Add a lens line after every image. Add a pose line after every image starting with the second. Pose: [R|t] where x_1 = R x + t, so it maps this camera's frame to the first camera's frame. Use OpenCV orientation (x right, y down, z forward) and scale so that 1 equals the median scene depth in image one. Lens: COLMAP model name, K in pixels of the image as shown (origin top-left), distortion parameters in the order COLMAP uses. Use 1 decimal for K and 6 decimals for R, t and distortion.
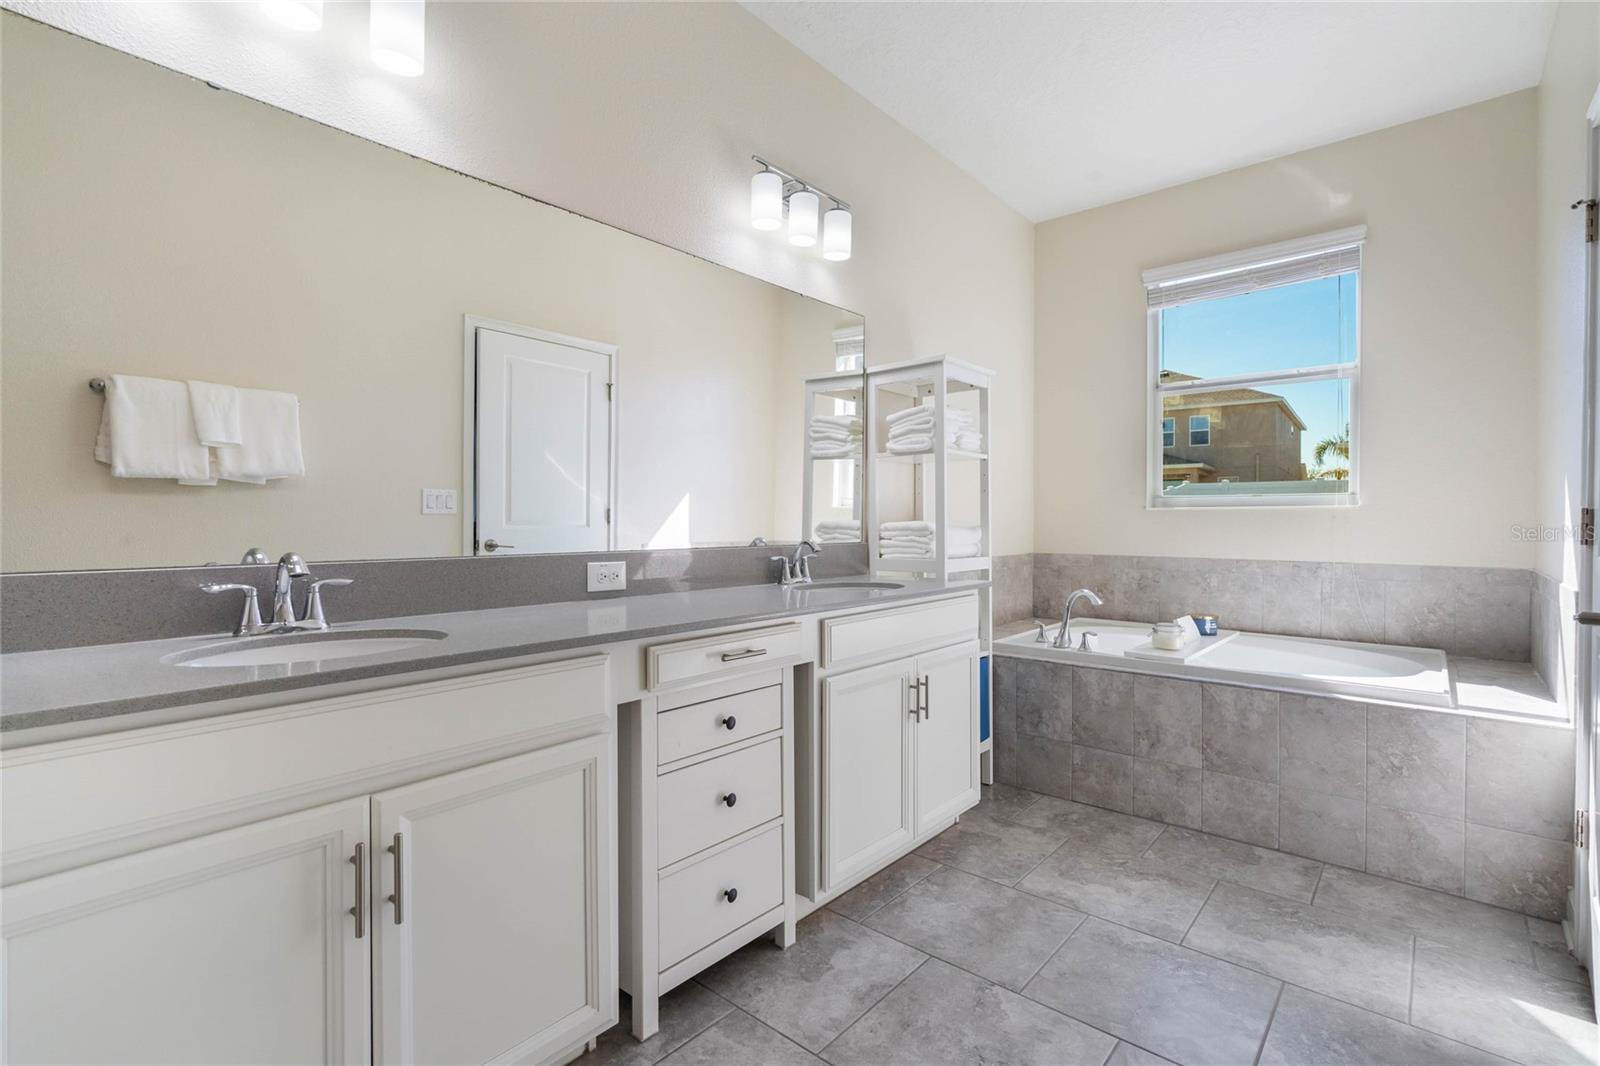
lens RADIAL K [[738.4, 0, 791.5], [0, 738.4, 524.7], [0, 0, 1]] dist [-0.008230, 0.002362]
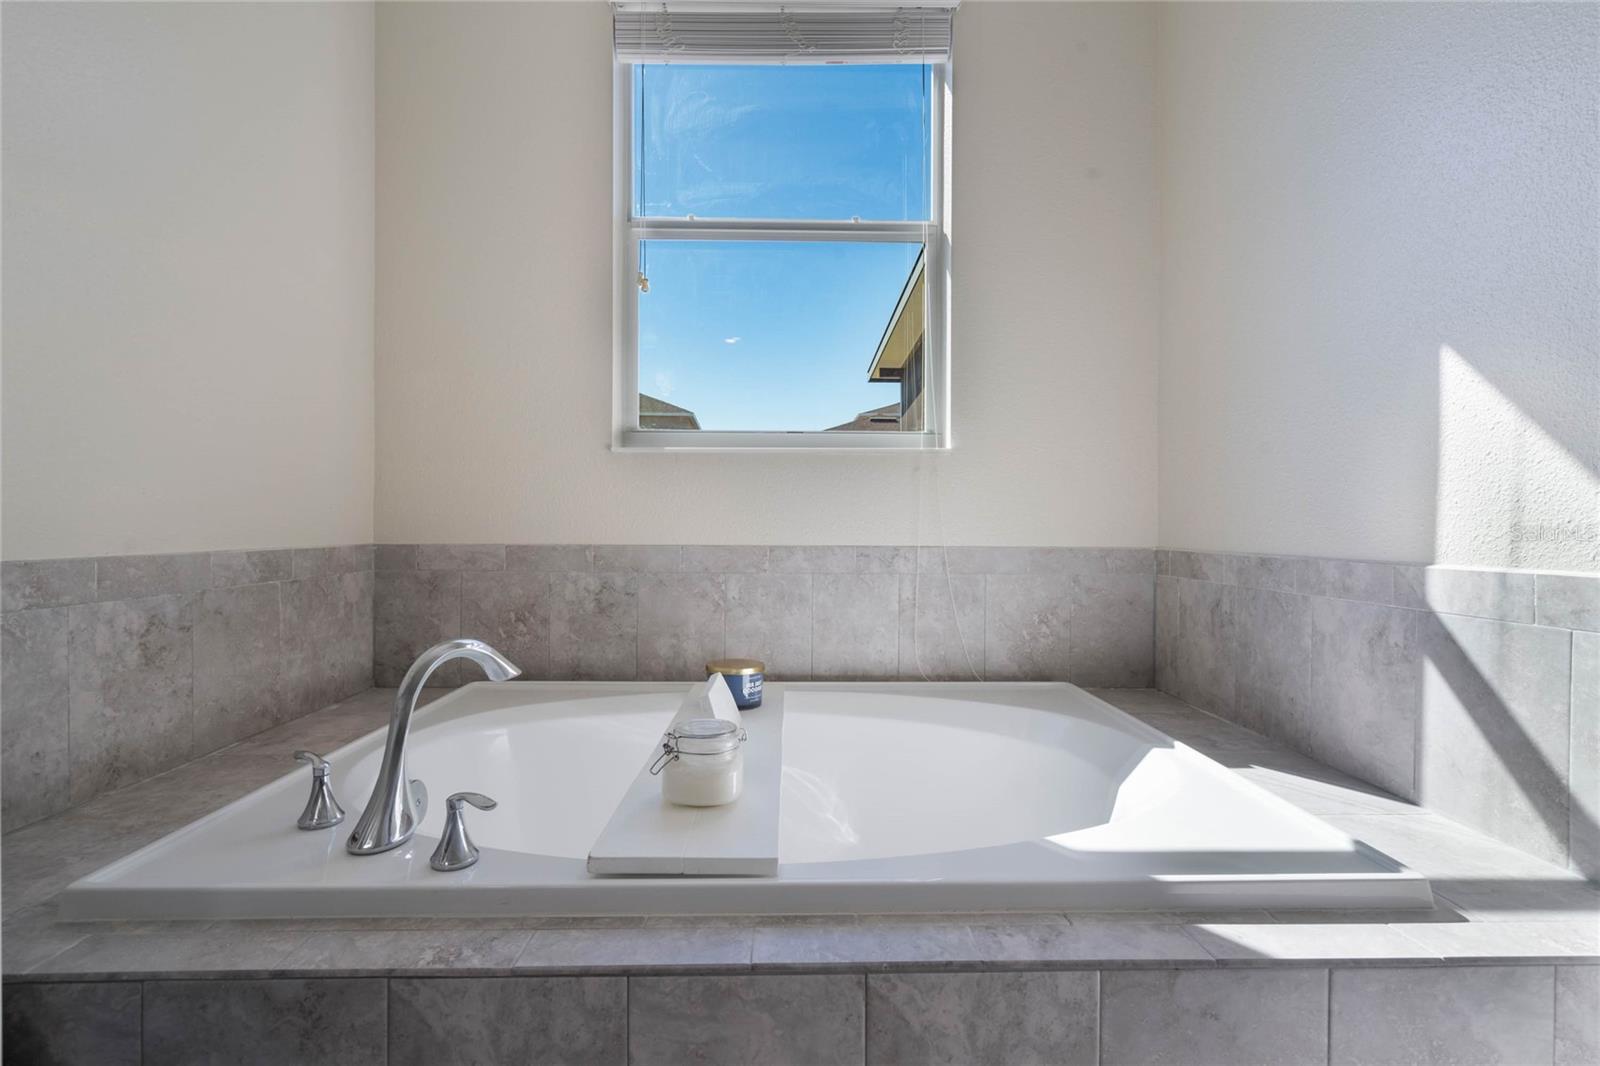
lens RADIAL K [[738.4, 0, 794.5], [0, 738.4, 529.7], [0, 0, 1]] dist [-0.008230, 0.002362]
pose [[0.740066, -0.001655, 0.672532, 0.272600], [0.002108, 0.999998, 0.000141, 0.037691], [-0.672531, 0.001313, 0.740068, 0.628644]]
